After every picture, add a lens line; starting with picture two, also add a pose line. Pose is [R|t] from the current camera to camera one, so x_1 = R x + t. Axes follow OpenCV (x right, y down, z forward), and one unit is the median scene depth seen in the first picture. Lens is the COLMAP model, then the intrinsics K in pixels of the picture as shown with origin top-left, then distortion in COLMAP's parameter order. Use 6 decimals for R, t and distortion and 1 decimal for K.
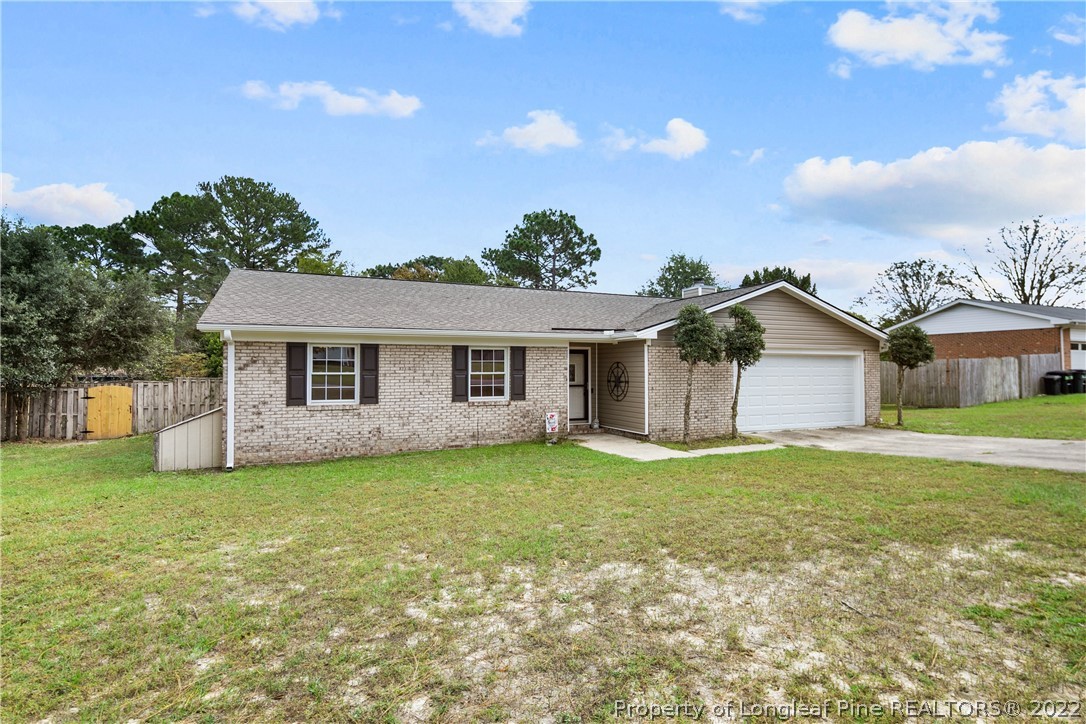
lens RADIAL K [[530.2, 0, 543.0], [0, 530.2, 362.0], [0, 0, 1]] dist [-0.000948, -0.000259]
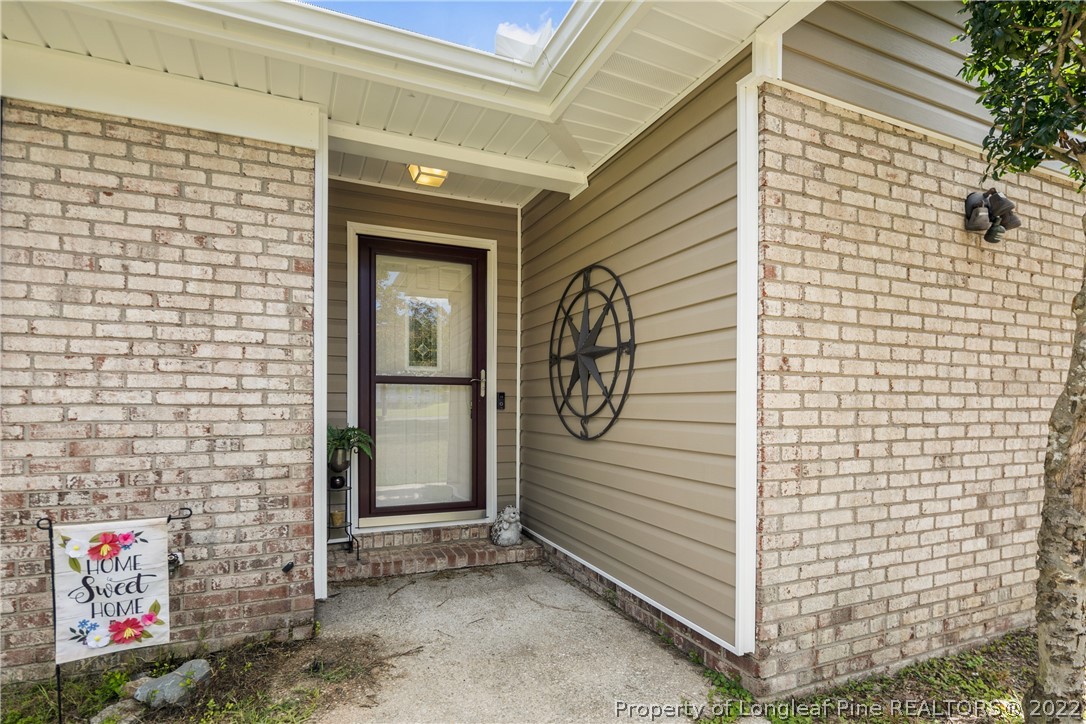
lens RADIAL K [[552.8, 0, 530.6], [0, 552.8, 403.8], [0, 0, 1]] dist [-0.000273, -0.000379]
pose [[0.999575, 0.004377, -0.028824, 0.135532], [-0.003872, 0.999838, 0.017560, 0.058980], [0.028896, -0.017441, 0.999430, 0.834431]]
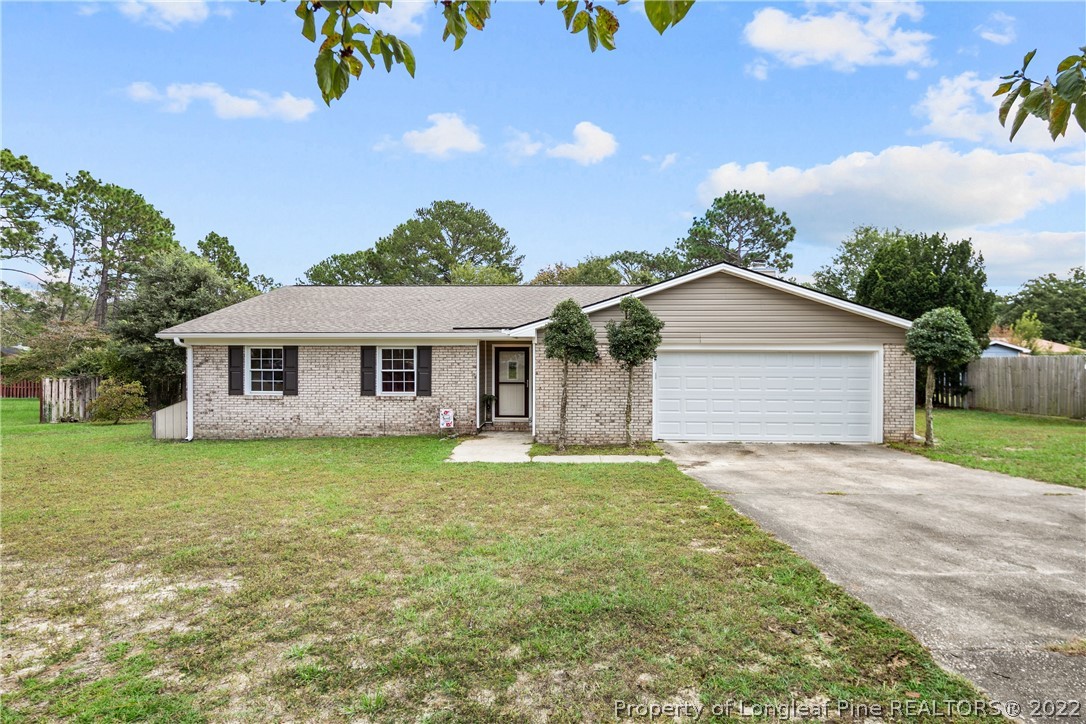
lens RADIAL K [[529.8, 0, 551.7], [0, 529.8, 345.8], [0, 0, 1]] dist [0.001073, -0.000340]
pose [[0.902048, -0.009718, -0.431527, 0.645717], [0.002792, 0.999857, -0.016679, -0.010753], [0.431627, 0.013841, 0.901946, 0.141224]]
